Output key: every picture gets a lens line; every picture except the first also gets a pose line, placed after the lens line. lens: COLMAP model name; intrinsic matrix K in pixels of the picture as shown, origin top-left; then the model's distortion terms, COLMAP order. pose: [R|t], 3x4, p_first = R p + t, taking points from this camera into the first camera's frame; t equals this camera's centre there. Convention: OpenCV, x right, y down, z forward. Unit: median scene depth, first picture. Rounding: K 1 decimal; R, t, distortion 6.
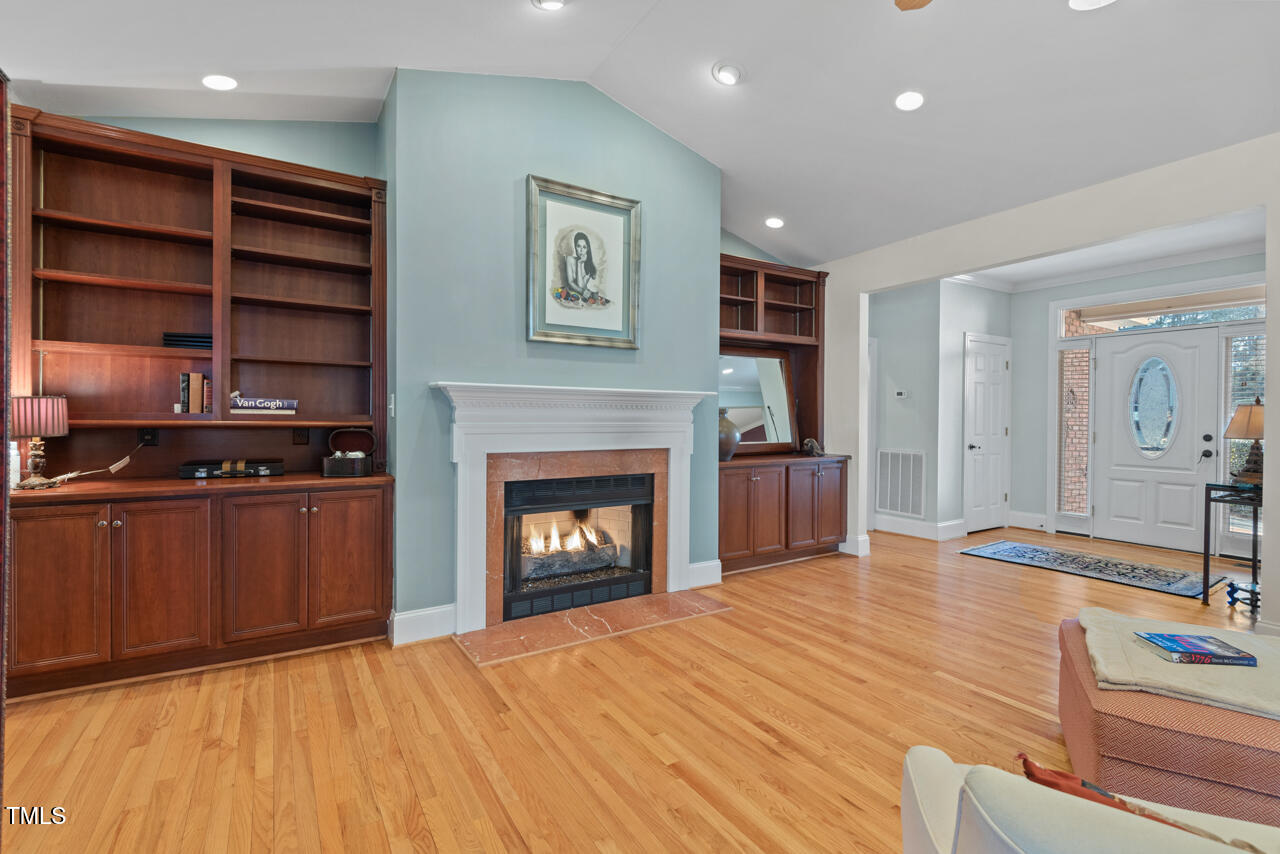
lens RADIAL K [[576.3, 0, 641.9], [0, 576.3, 422.1], [0, 0, 1]] dist [0.038281, -0.025816]
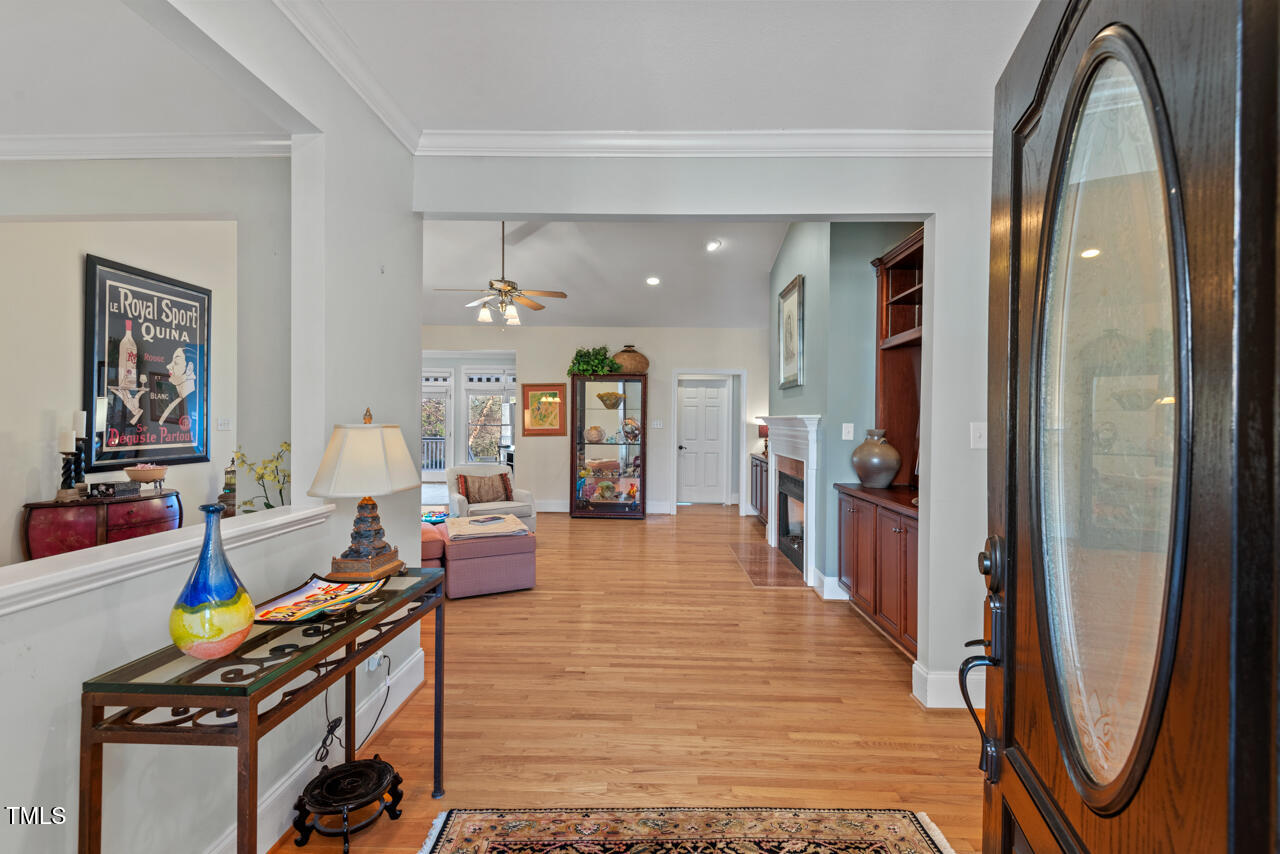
lens RADIAL K [[576.3, 0, 641.9], [0, 576.3, 422.1], [0, 0, 1]] dist [0.038281, -0.025816]
pose [[-0.551385, -0.007816, -0.834214, 1.393063], [-0.018822, 0.999818, 0.003073, -0.040370], [0.834039, 0.017396, -0.551432, 1.532359]]
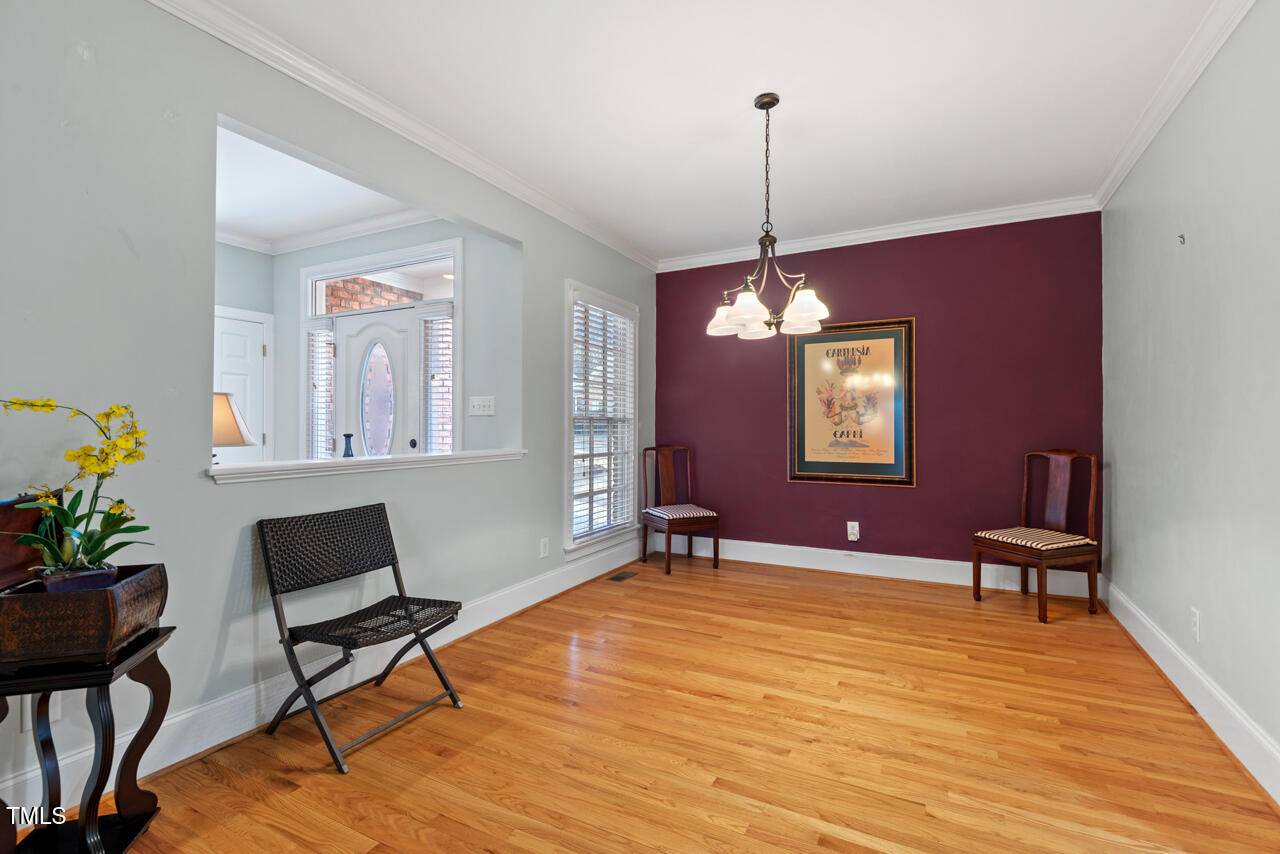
lens RADIAL K [[576.3, 0, 641.9], [0, 576.3, 422.1], [0, 0, 1]] dist [0.038281, -0.025816]
pose [[0.861381, 0.001001, 0.507959, 1.172665], [0.007534, 0.999863, -0.014746, 0.016552], [-0.507904, 0.016529, 0.861255, 0.196217]]
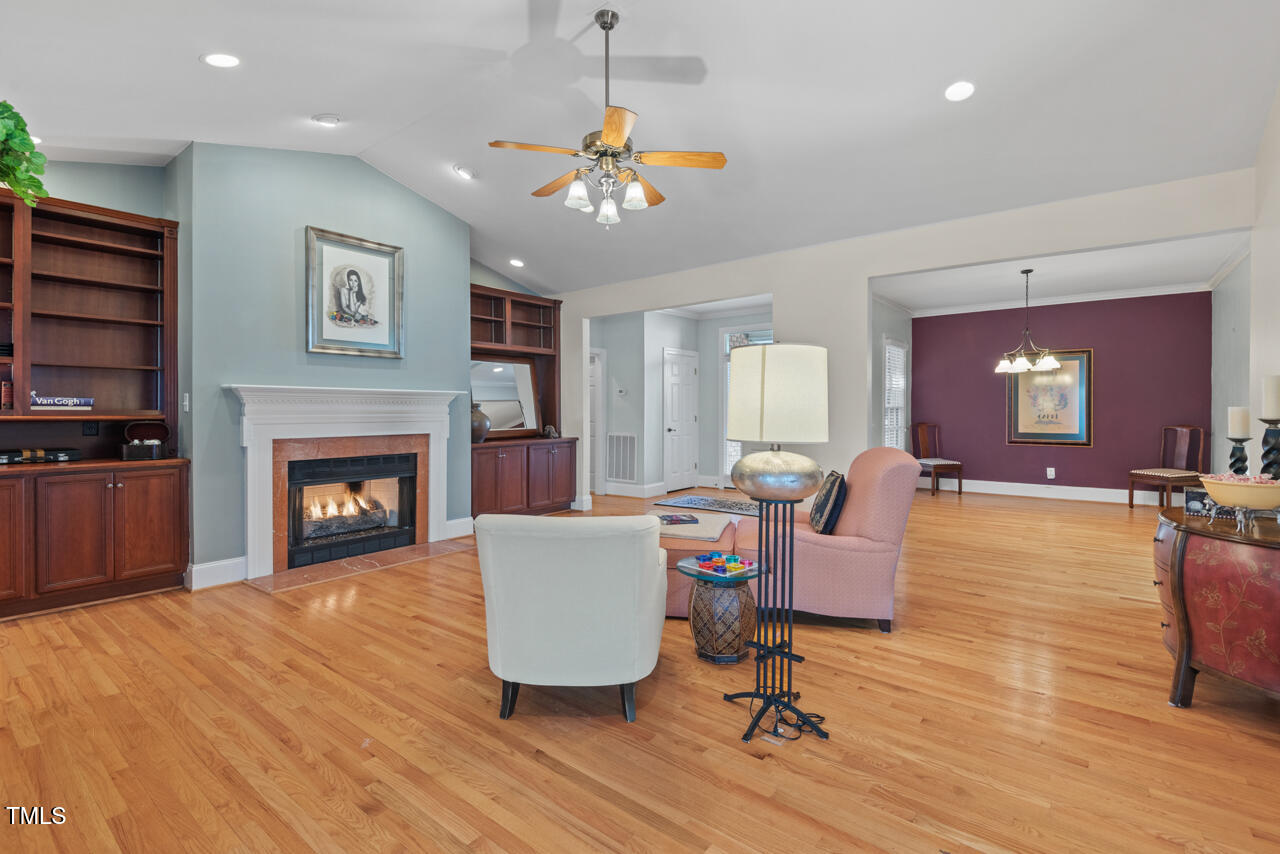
lens RADIAL K [[579.4, 0, 642.8], [0, 579.4, 413.5], [0, 0, 1]] dist [0.024188, -0.018075]
pose [[0.940777, -0.008099, 0.338931, 0.063145], [0.008317, 0.999965, 0.000809, 0.002283], [-0.338925, 0.002058, 0.940811, -0.466828]]
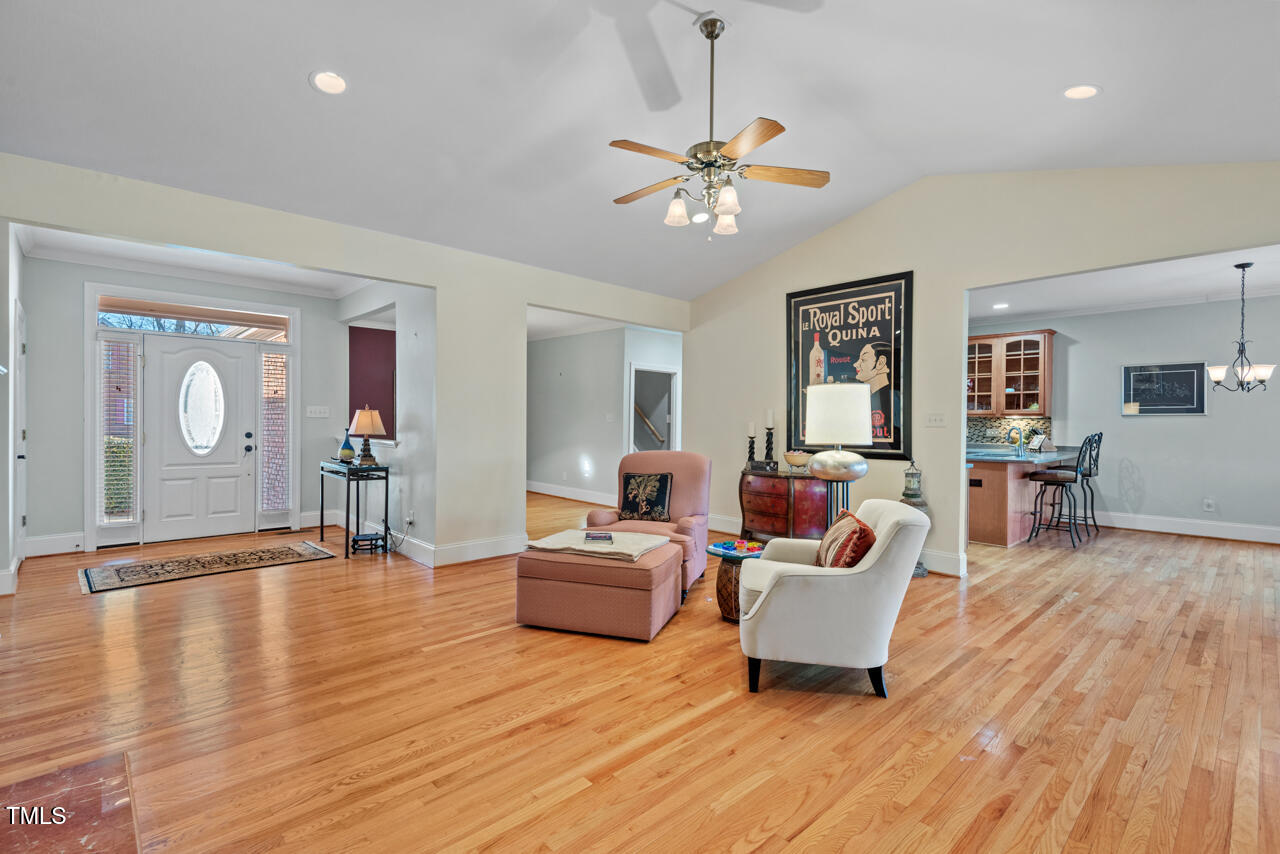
lens RADIAL K [[586.1, 0, 640.0], [0, 586.1, 427.0], [0, 0, 1]] dist [0.040978, -0.027292]
pose [[-0.194463, -0.013042, 0.980823, -0.528457], [-0.000581, 0.999913, 0.013181, -0.008810], [-0.980910, 0.001993, -0.194453, 0.634828]]
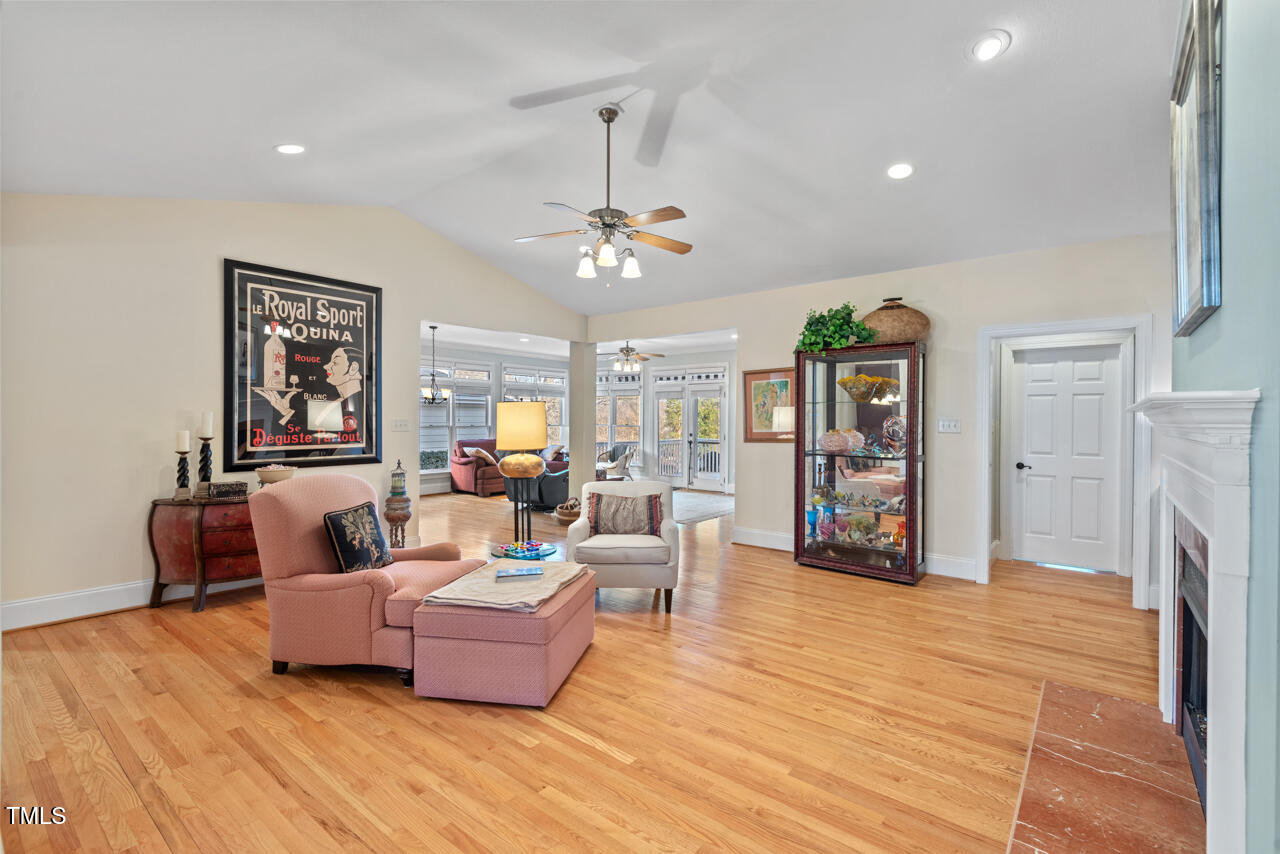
lens RADIAL K [[576.3, 0, 641.9], [0, 576.3, 422.1], [0, 0, 1]] dist [0.038281, -0.025816]
pose [[-0.942978, -0.008611, -0.332745, 0.595447], [-0.012475, 0.999877, 0.009477, -0.038335], [0.332622, 0.013087, -0.942969, 1.373398]]
